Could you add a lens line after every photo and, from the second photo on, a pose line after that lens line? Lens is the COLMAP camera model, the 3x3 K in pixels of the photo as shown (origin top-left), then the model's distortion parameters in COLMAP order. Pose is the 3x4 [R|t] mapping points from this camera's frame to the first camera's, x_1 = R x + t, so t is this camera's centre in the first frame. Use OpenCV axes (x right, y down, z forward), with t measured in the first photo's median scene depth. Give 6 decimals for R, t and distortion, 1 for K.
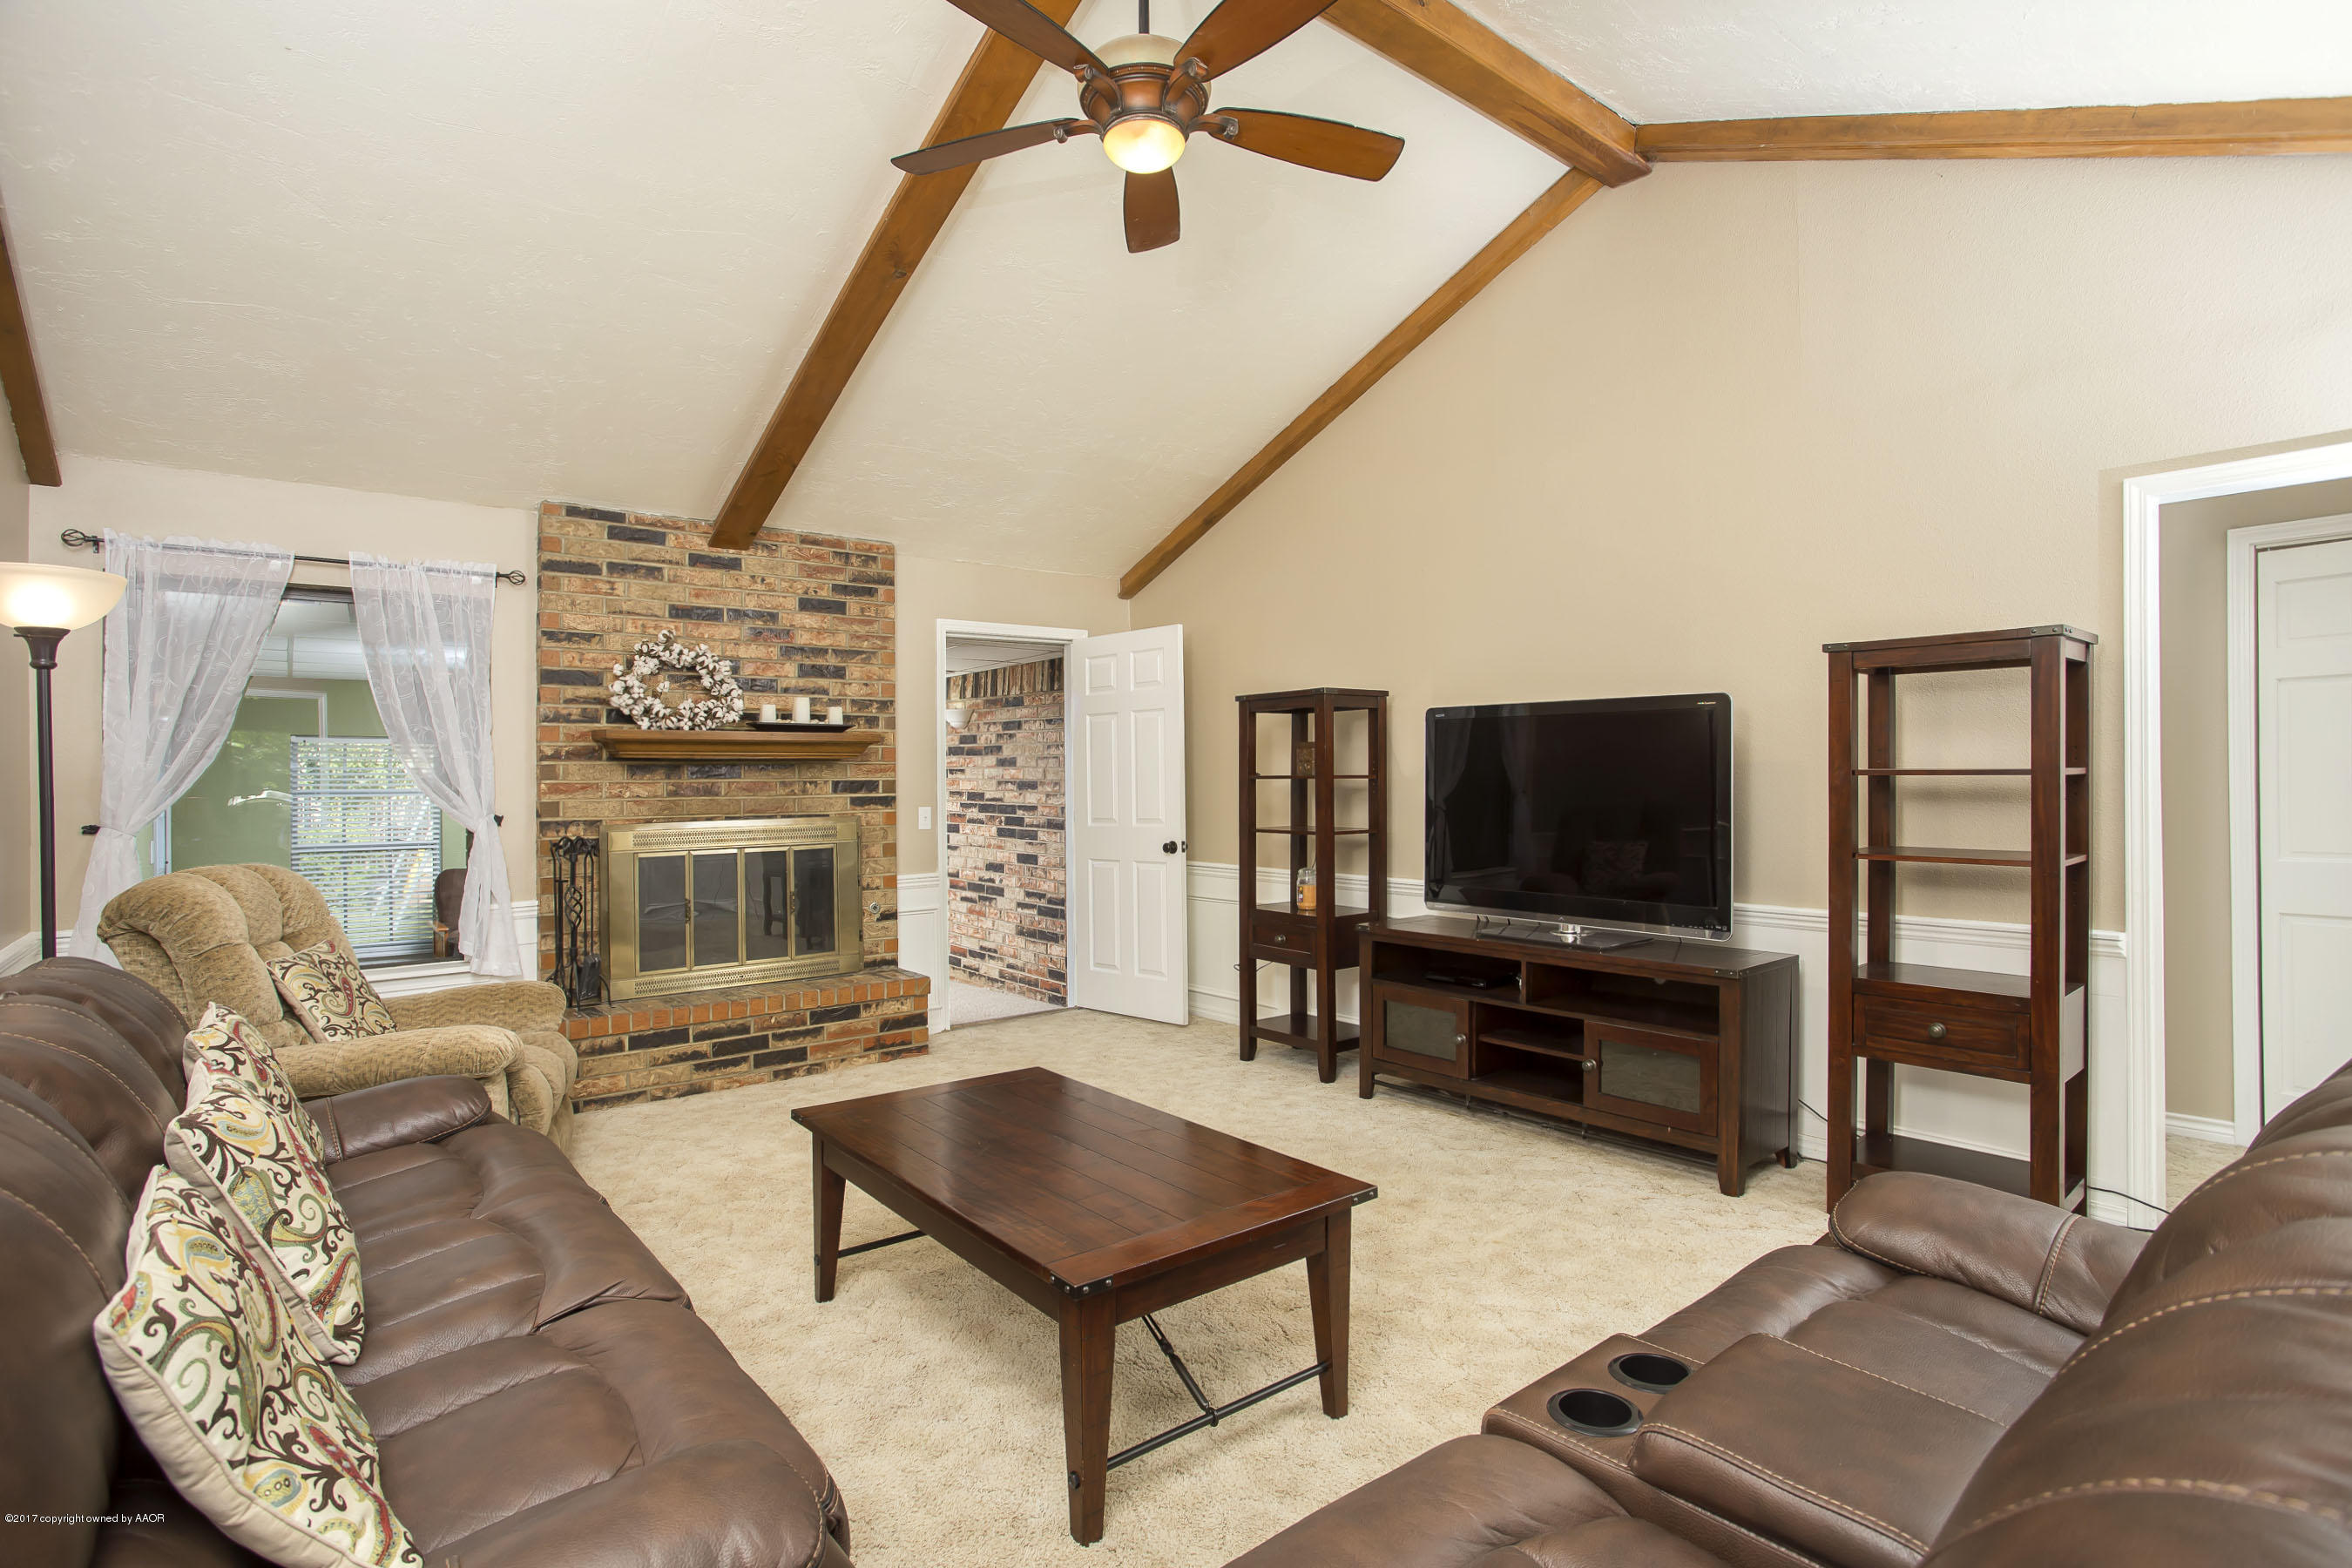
lens RADIAL K [[1192.0, 0, 1180.1], [0, 1192.0, 795.8], [0, 0, 1]] dist [-0.027804, 0.001634]
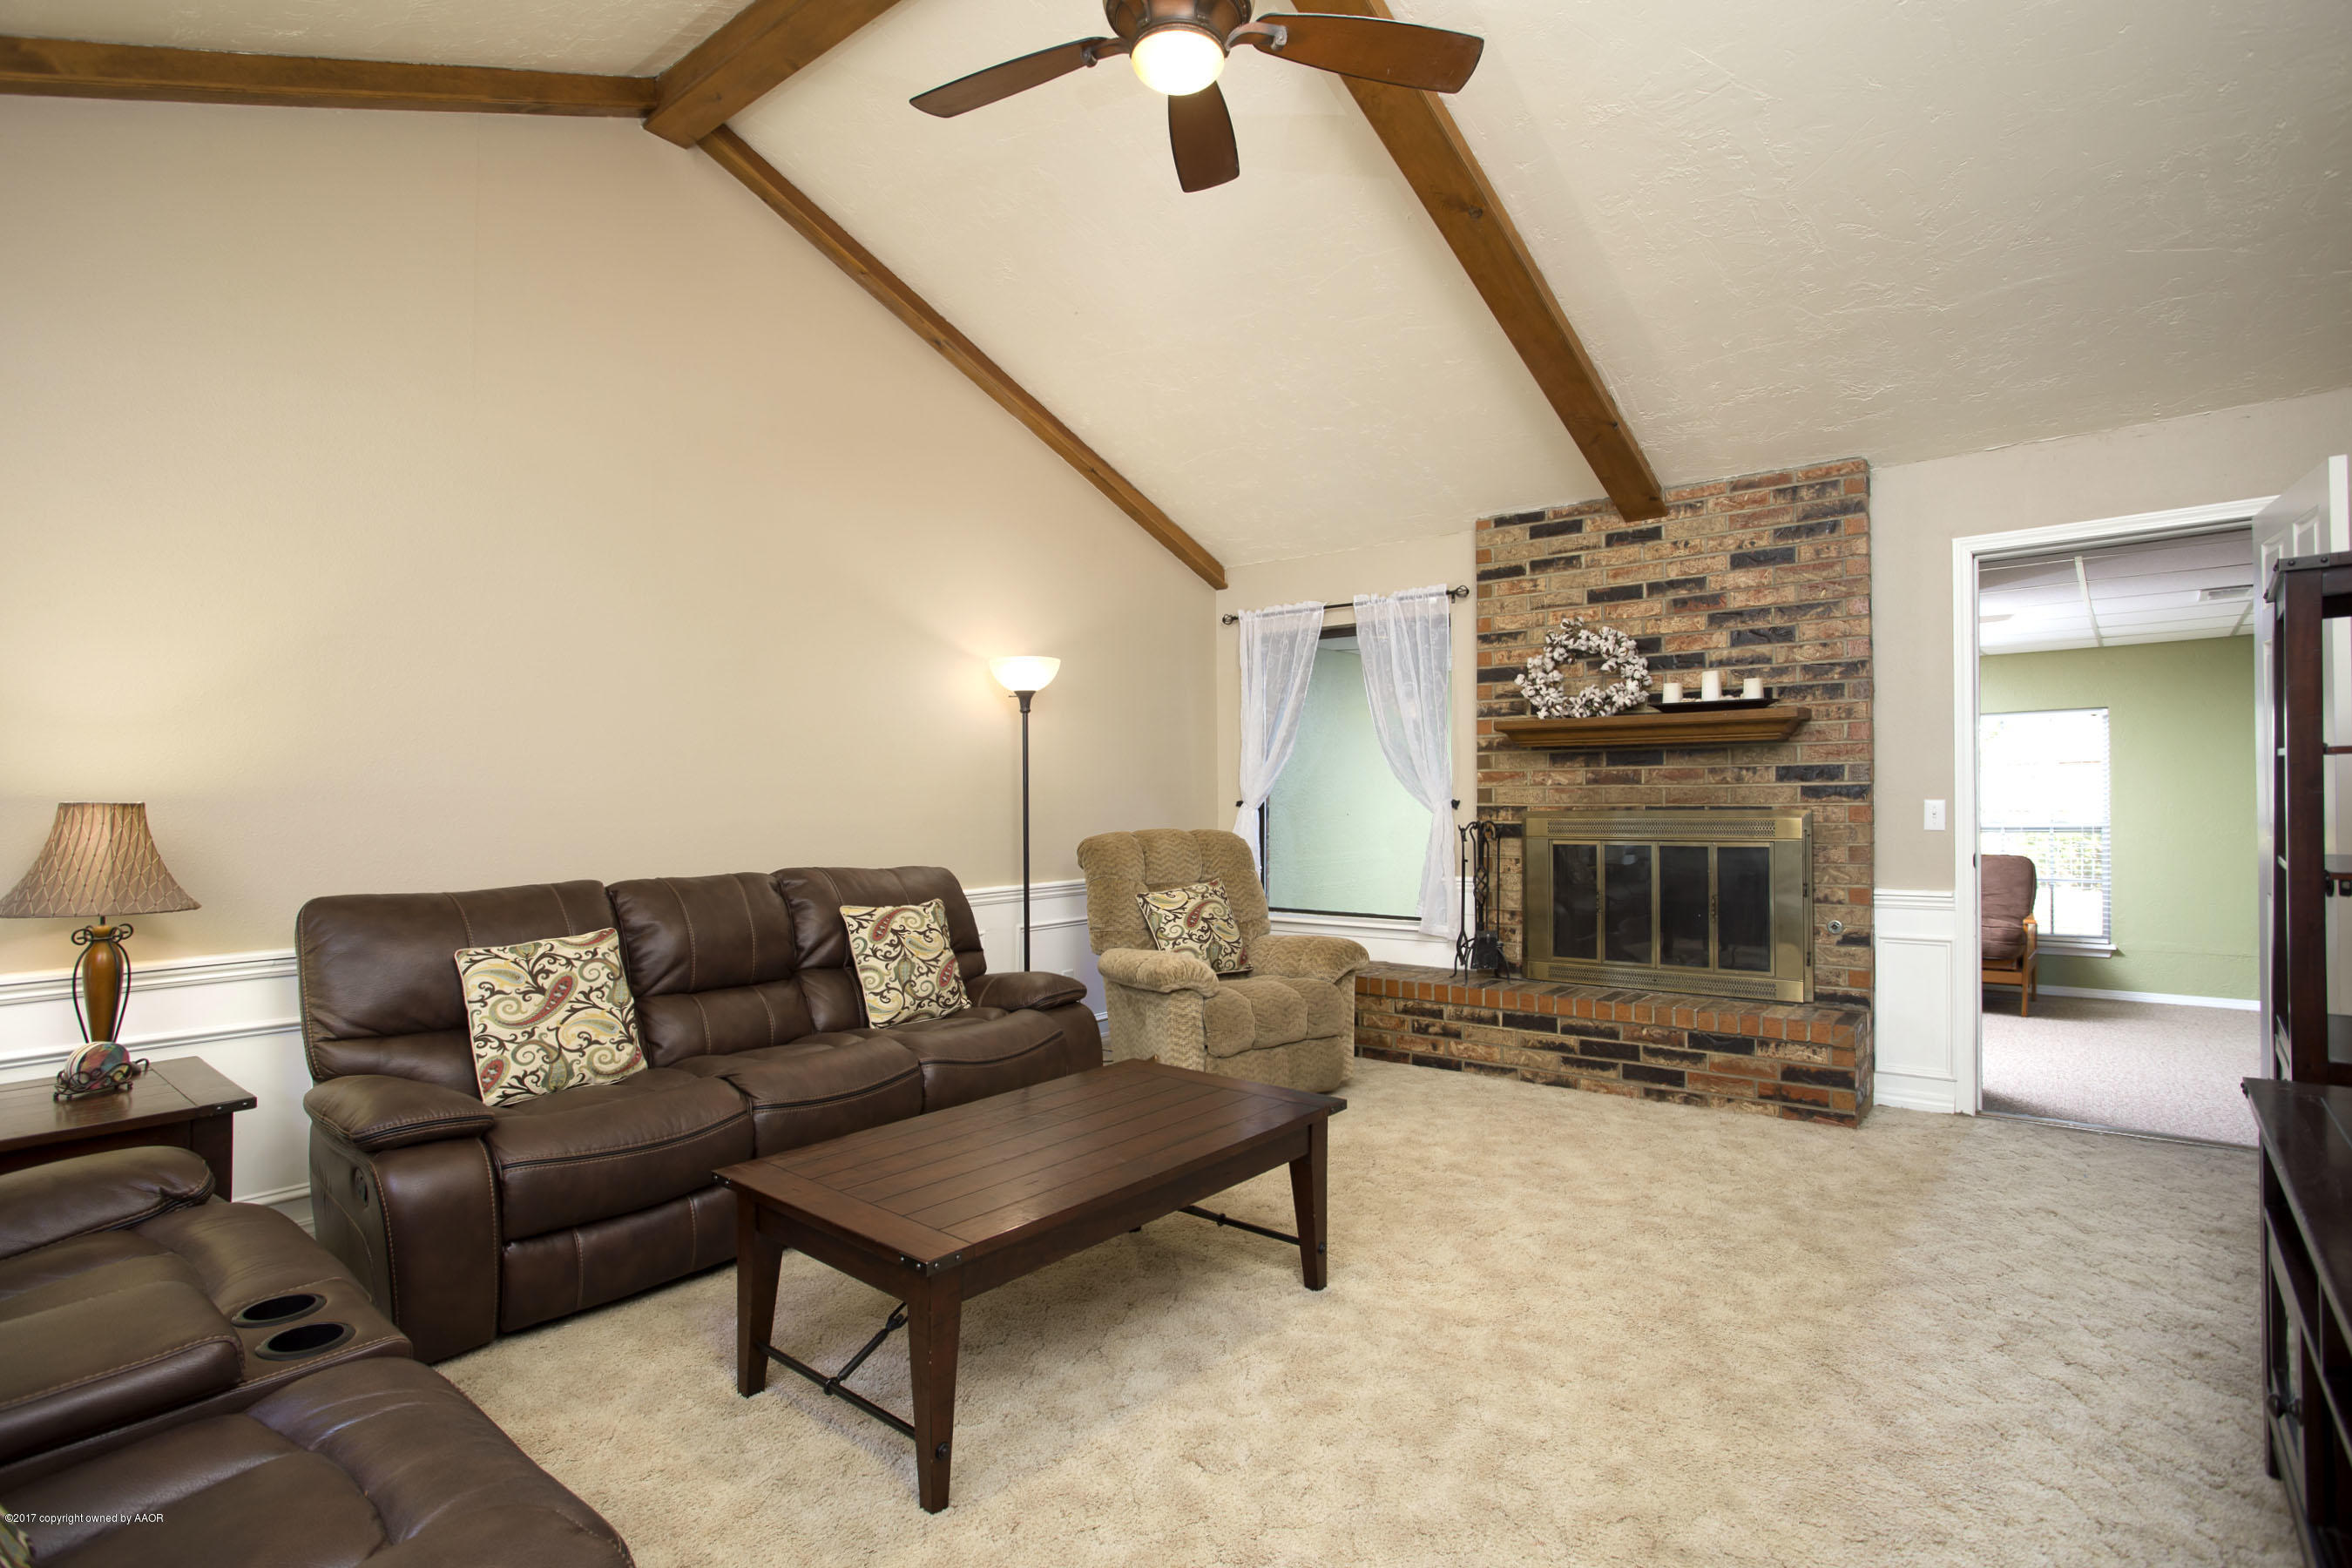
lens RADIAL K [[1192.0, 0, 1185.4], [0, 1192.0, 774.1], [0, 0, 1]] dist [-0.027804, 0.001634]
pose [[0.197491, -0.000129, -0.980305, 0.466278], [0.000844, 1.000000, 0.000038, -0.008307], [0.980304, -0.000835, 0.197491, 0.465837]]
